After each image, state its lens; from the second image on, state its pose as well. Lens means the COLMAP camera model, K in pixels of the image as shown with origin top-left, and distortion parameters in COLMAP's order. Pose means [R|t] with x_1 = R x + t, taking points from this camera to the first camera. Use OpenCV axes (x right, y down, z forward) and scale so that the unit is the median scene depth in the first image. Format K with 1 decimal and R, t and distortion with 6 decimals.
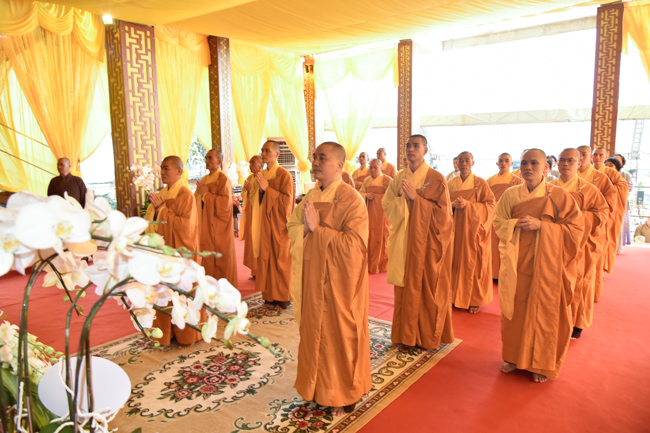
lens RADIAL K [[430.6, 0, 325.0], [0, 430.6, 216.5], [0, 0, 1]] dist [-0.031855, 0.006068]
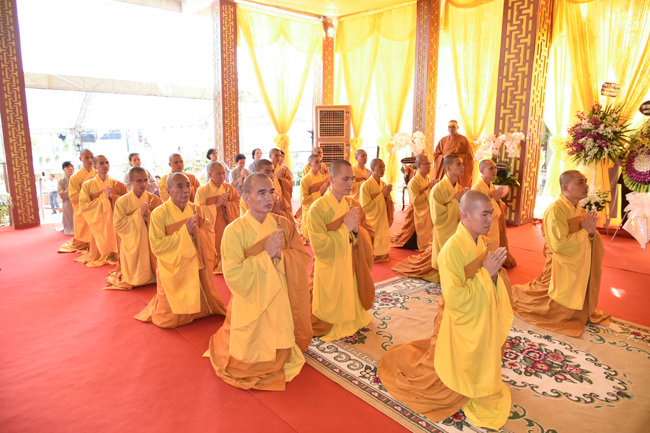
lens RADIAL K [[430.6, 0, 325.0], [0, 430.6, 216.5], [0, 0, 1]] dist [-0.031855, 0.006068]
pose [[0.187596, -0.181862, 0.965264, -1.243262], [0.128561, 0.978803, 0.159428, -0.145240], [-0.973797, 0.094187, 0.207000, 1.249410]]
